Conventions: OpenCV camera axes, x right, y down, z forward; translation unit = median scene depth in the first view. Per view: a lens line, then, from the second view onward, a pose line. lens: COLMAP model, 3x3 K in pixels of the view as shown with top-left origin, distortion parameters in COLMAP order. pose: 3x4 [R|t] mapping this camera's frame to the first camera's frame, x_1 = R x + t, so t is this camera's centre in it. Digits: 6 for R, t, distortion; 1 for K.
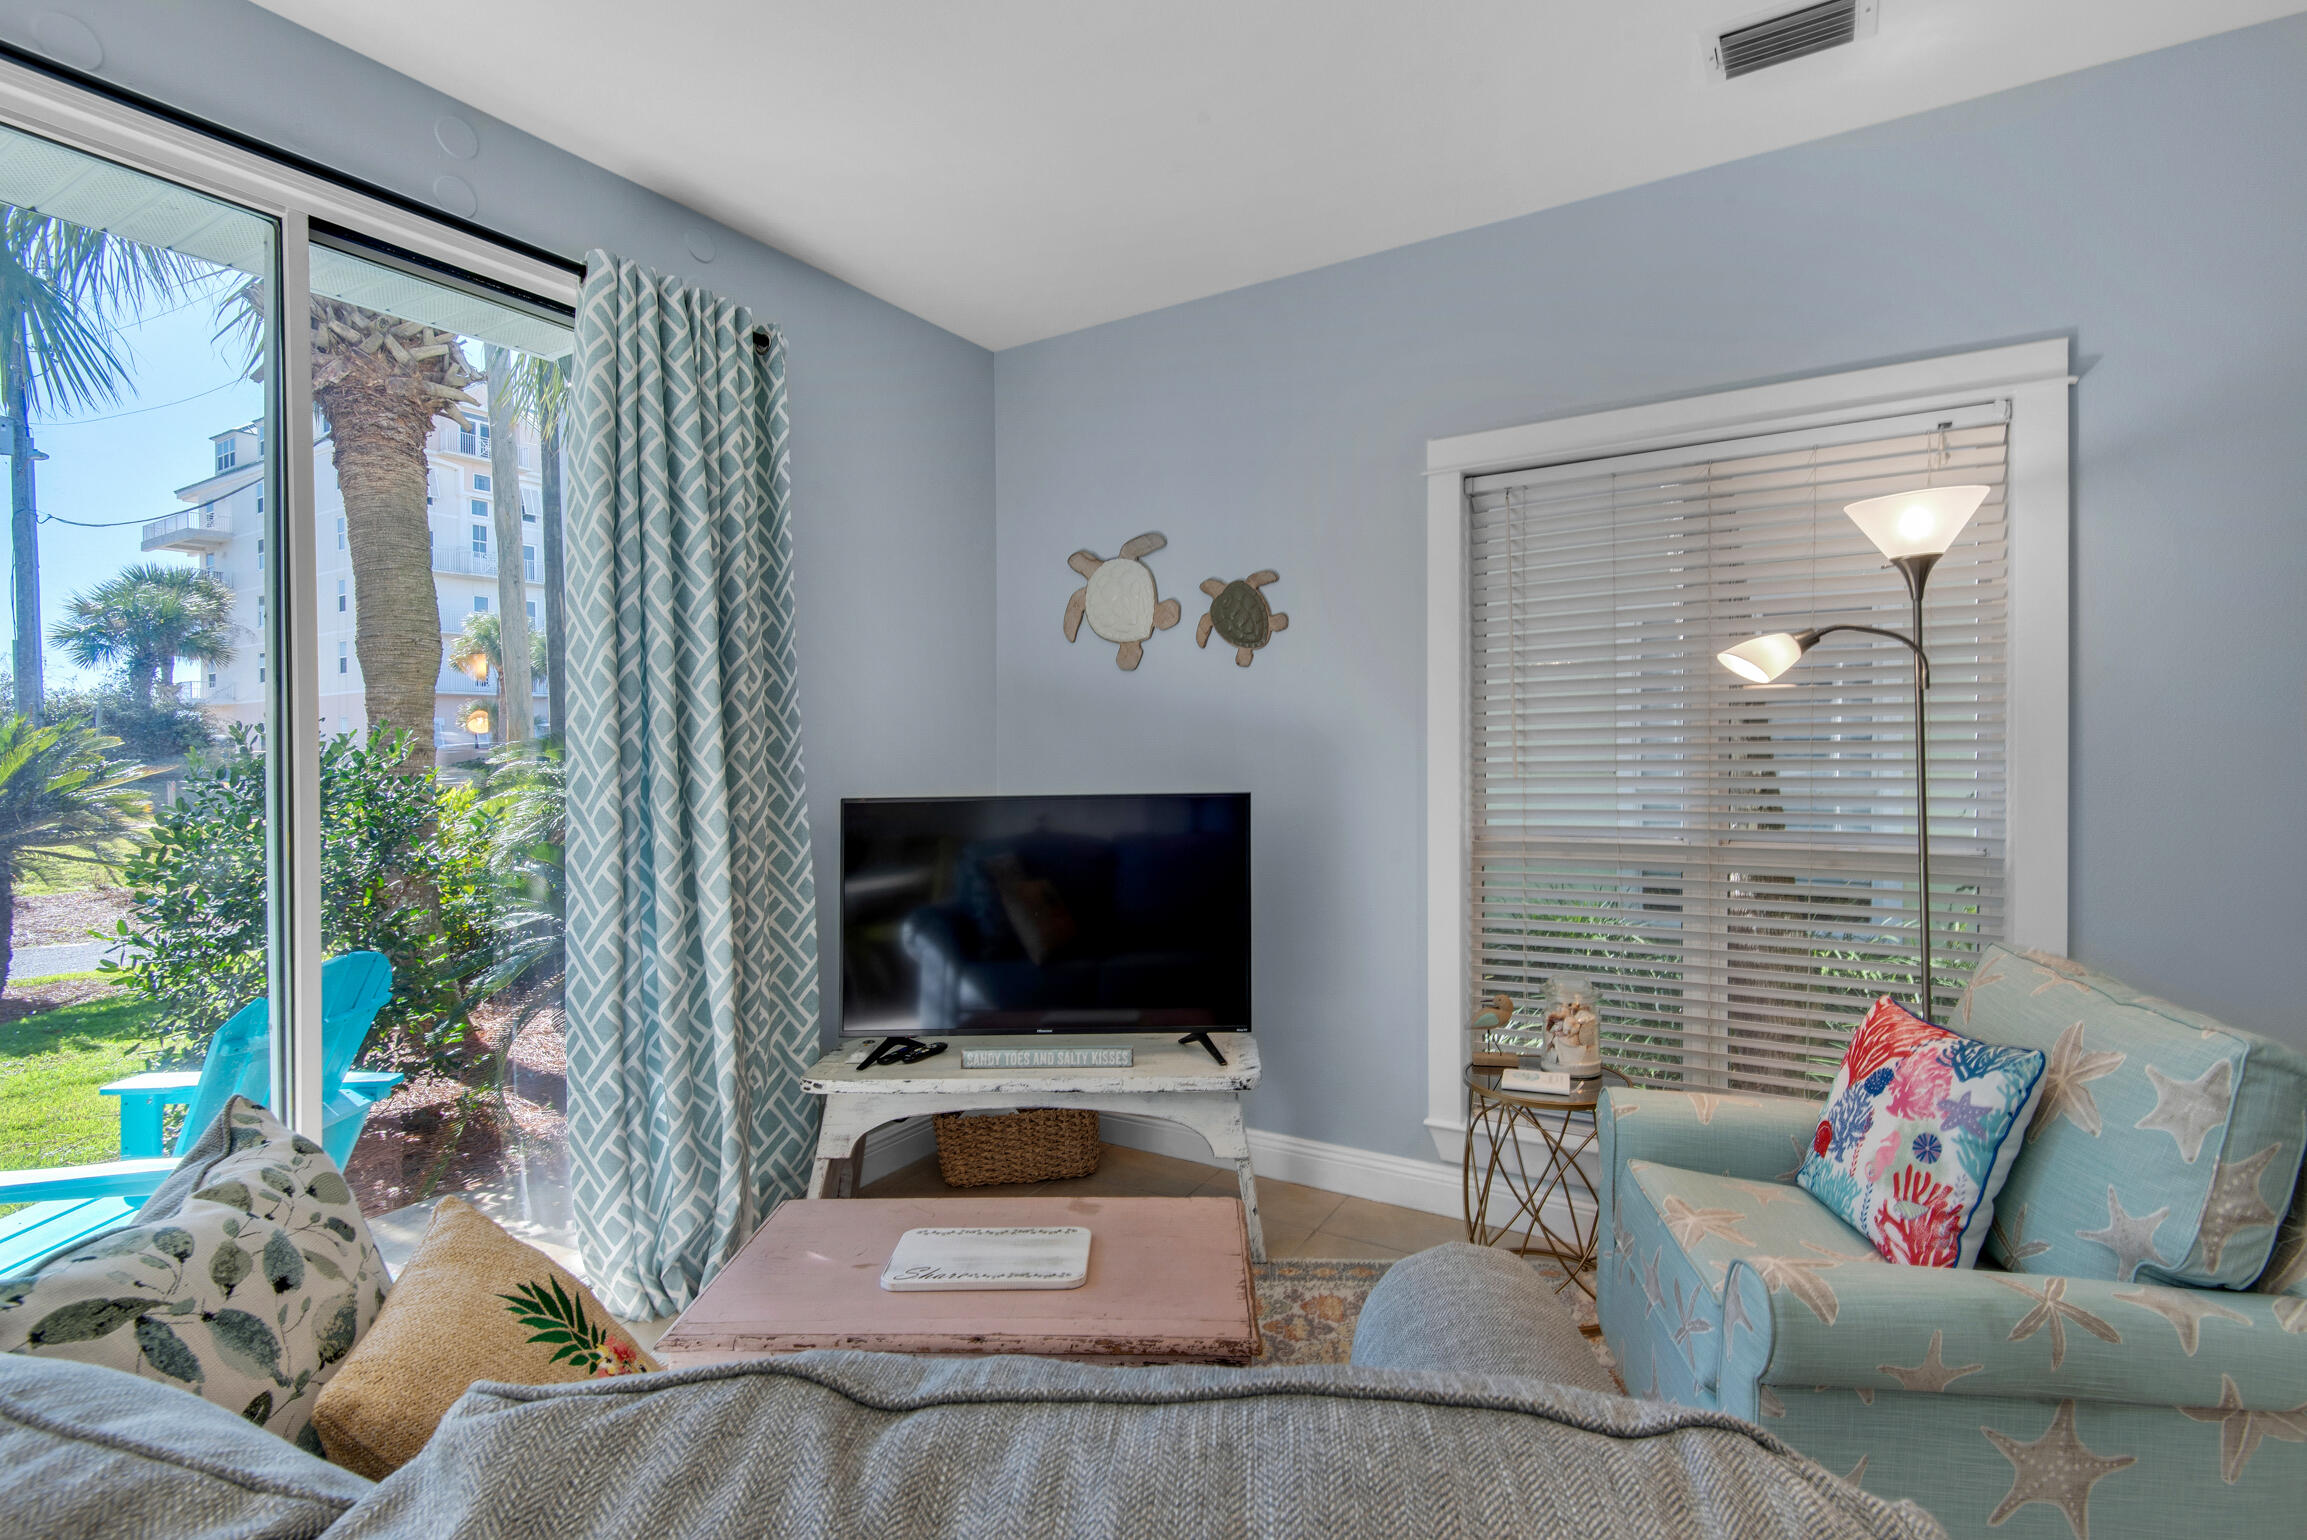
lens RADIAL K [[1056.1, 0, 1181.0], [0, 1056.1, 776.4], [0, 0, 1]] dist [0.032024, -0.022135]
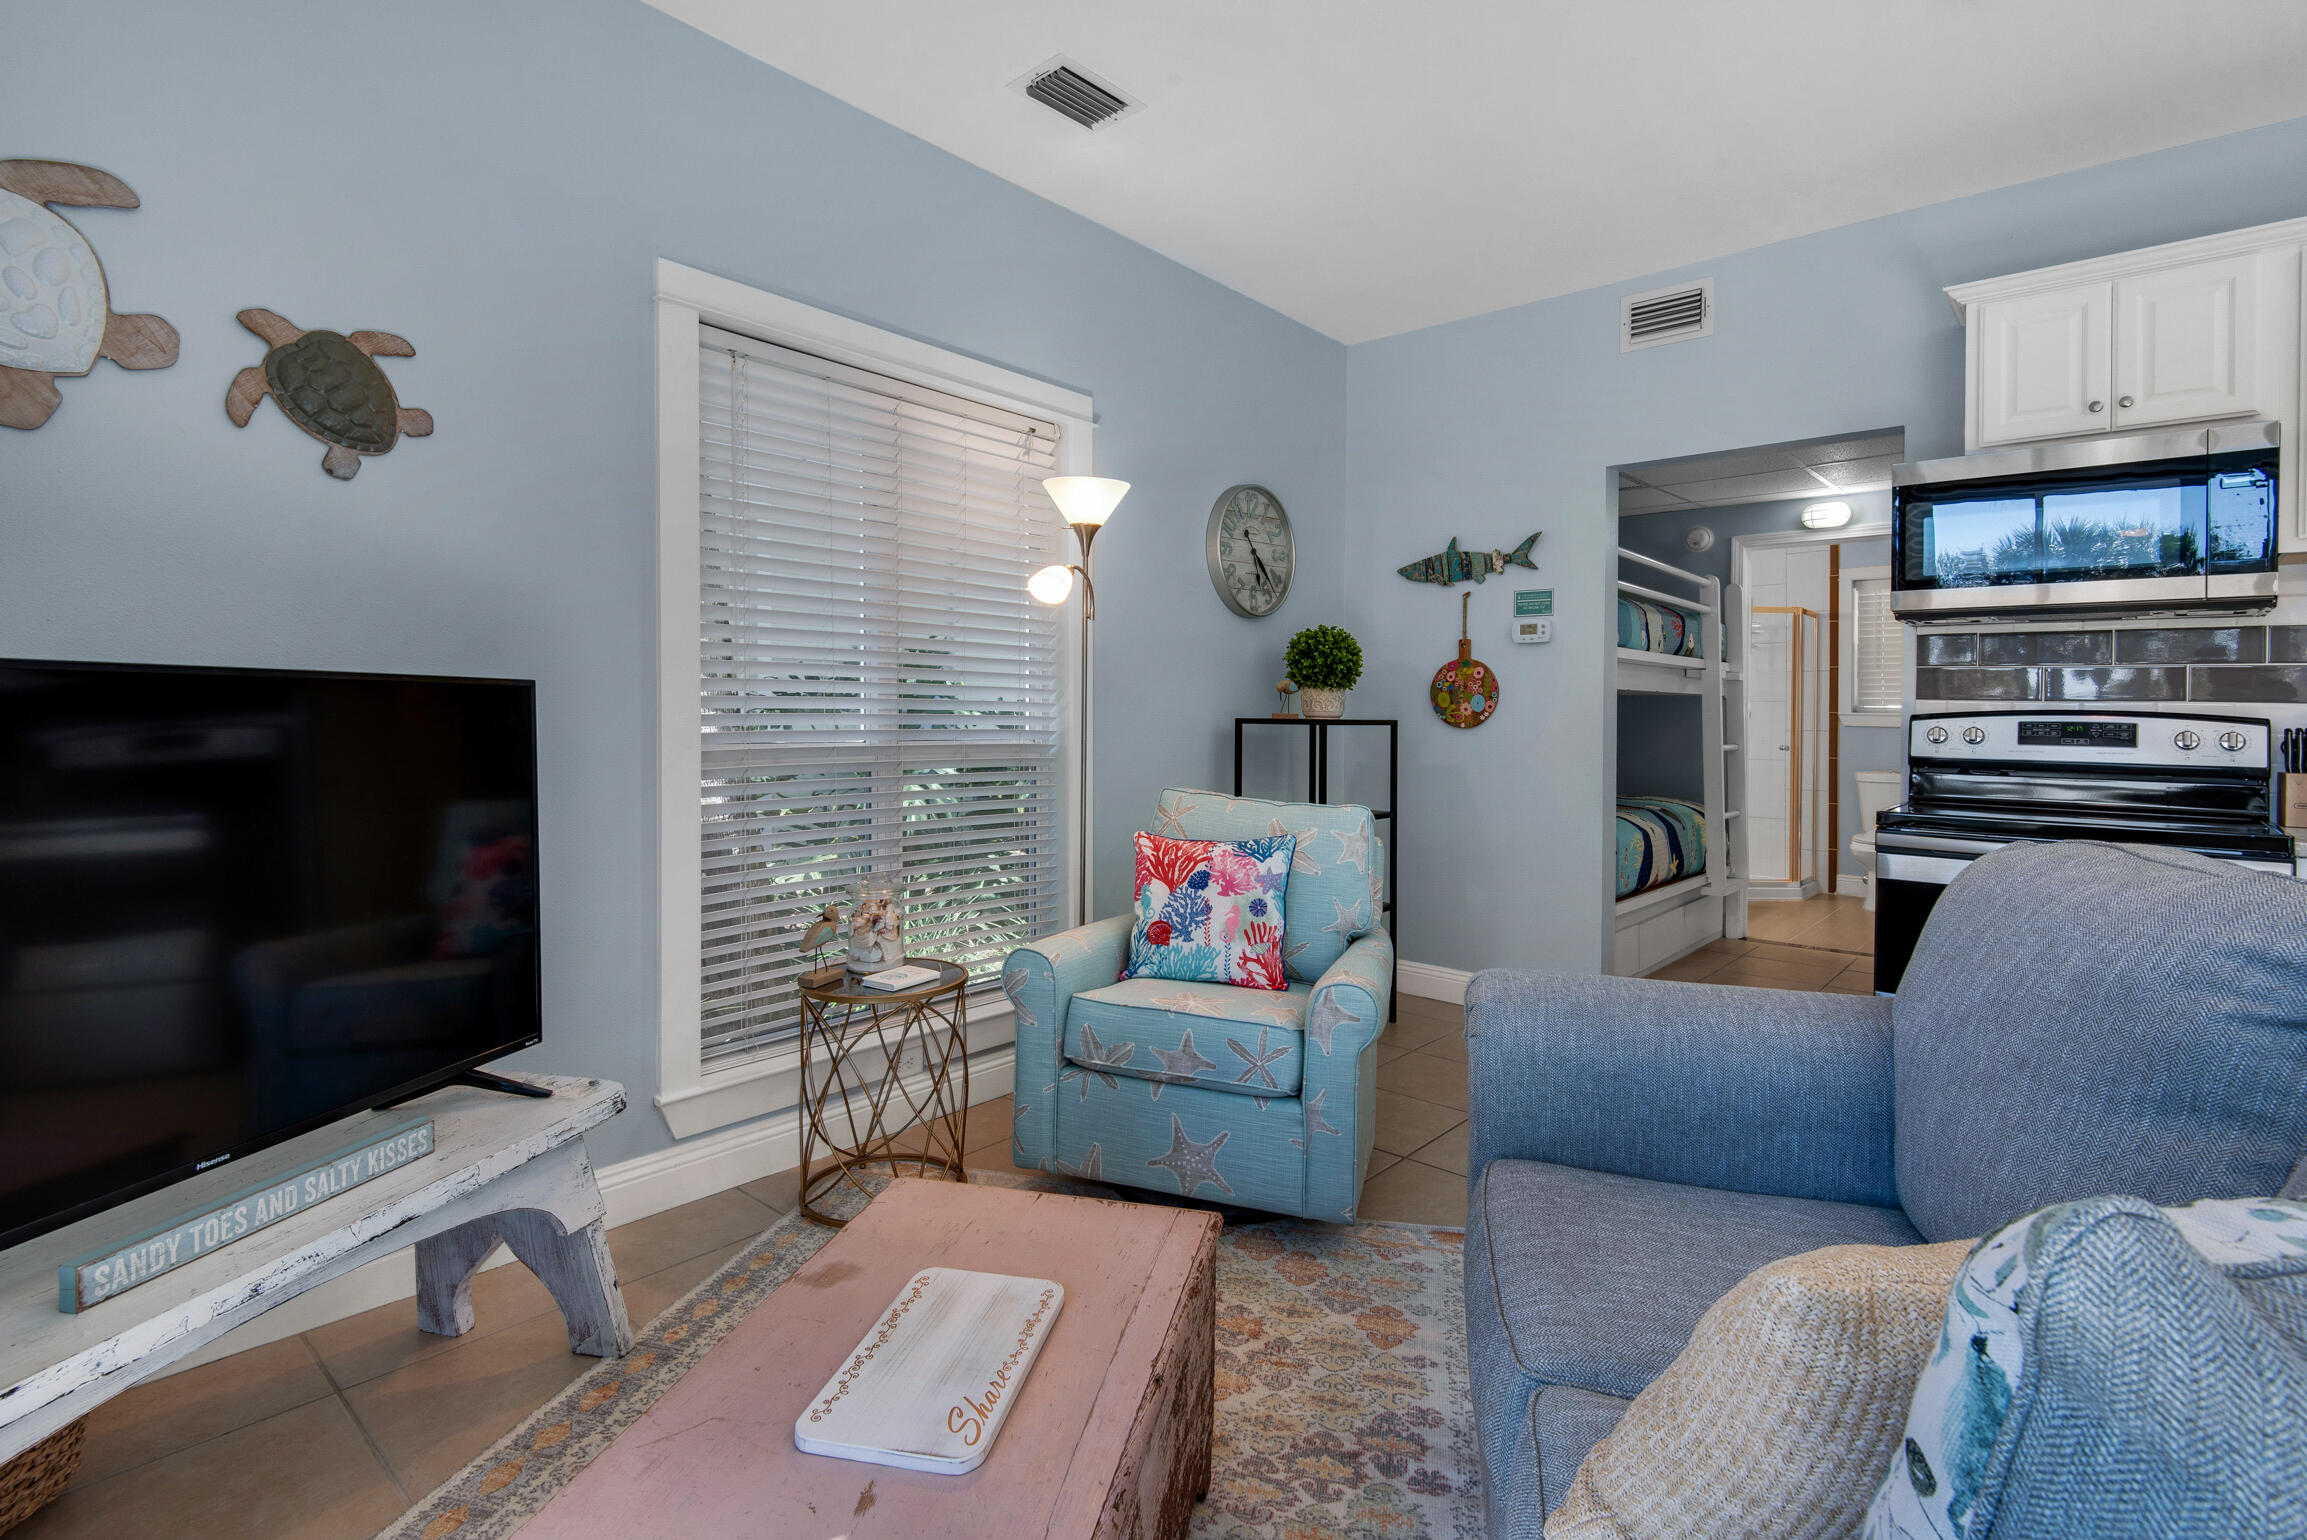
lens RADIAL K [[1052.5, 0, 1157.1], [0, 1052.5, 737.4], [0, 0, 1]] dist [0.000798, -0.000866]
pose [[0.201993, -0.010376, 0.979332, -0.579388], [0.007814, 0.999929, 0.008983, 0.055196], [-0.979356, 0.005838, 0.202060, 0.565791]]
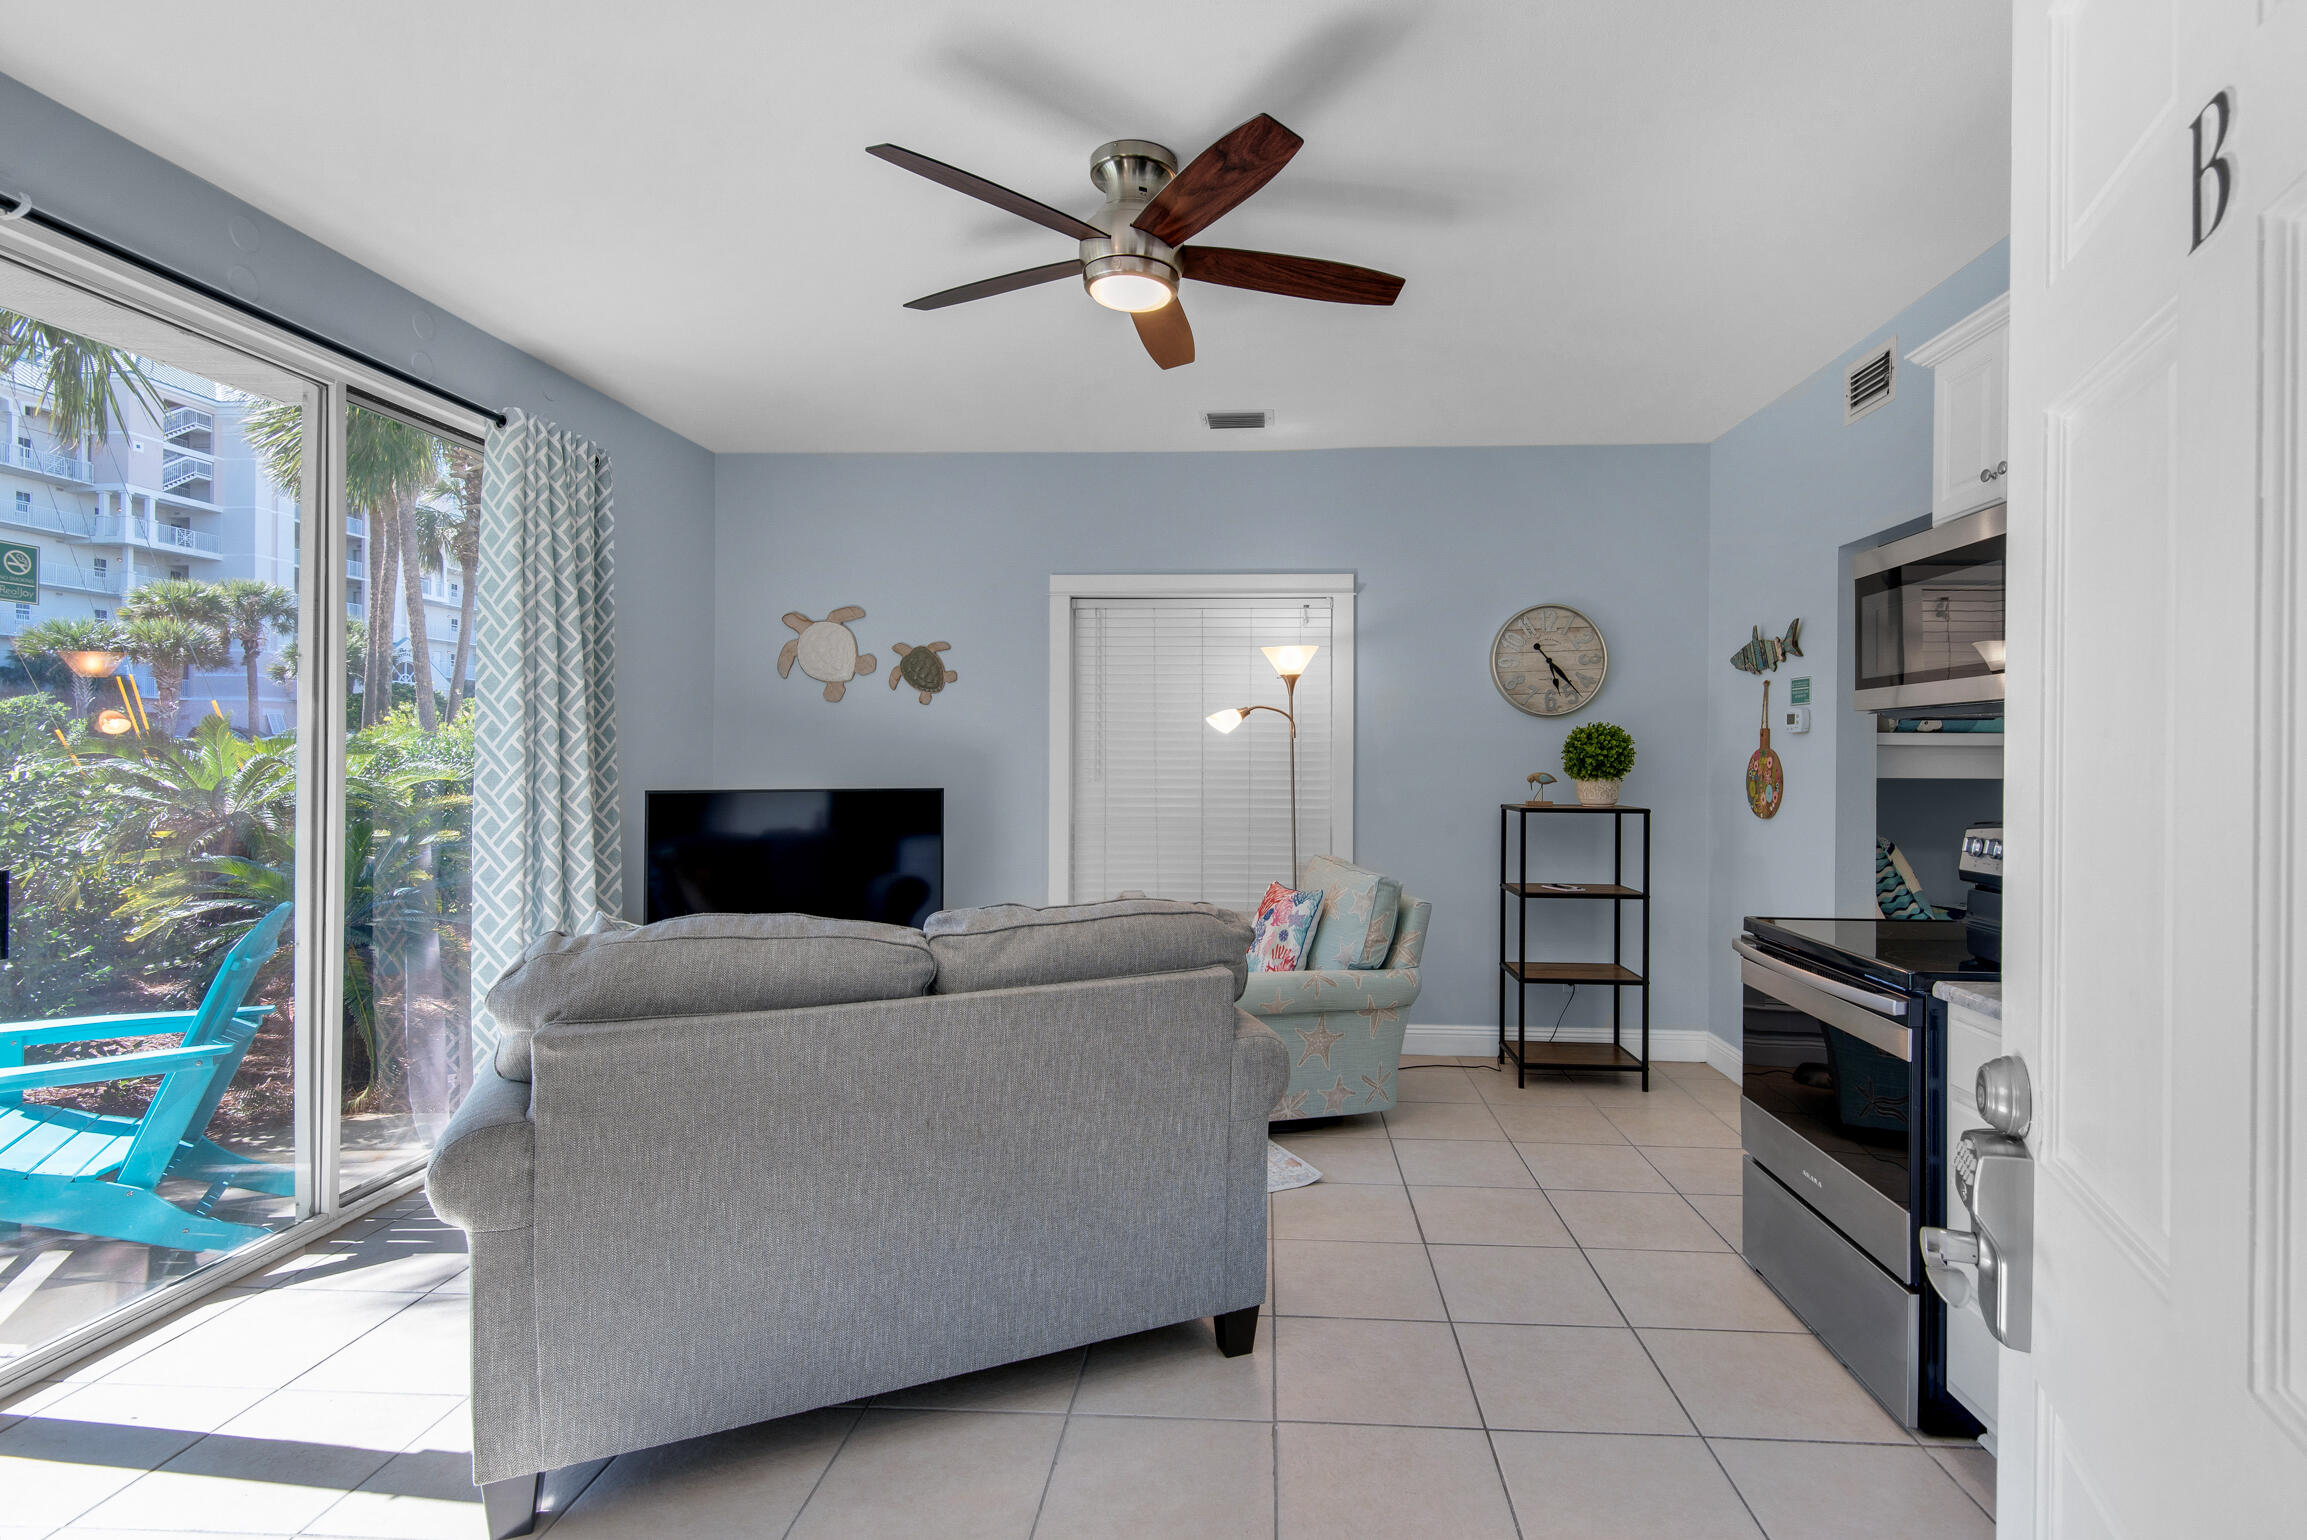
lens RADIAL K [[1067.7, 0, 1228.9], [0, 1067.7, 745.1], [0, 0, 1]] dist [0.023373, -0.000385]
pose [[0.881614, 0.024646, 0.471327, -0.361756], [-0.006215, 0.999155, -0.040622, 0.016208], [-0.471930, 0.032883, 0.881022, -0.706589]]
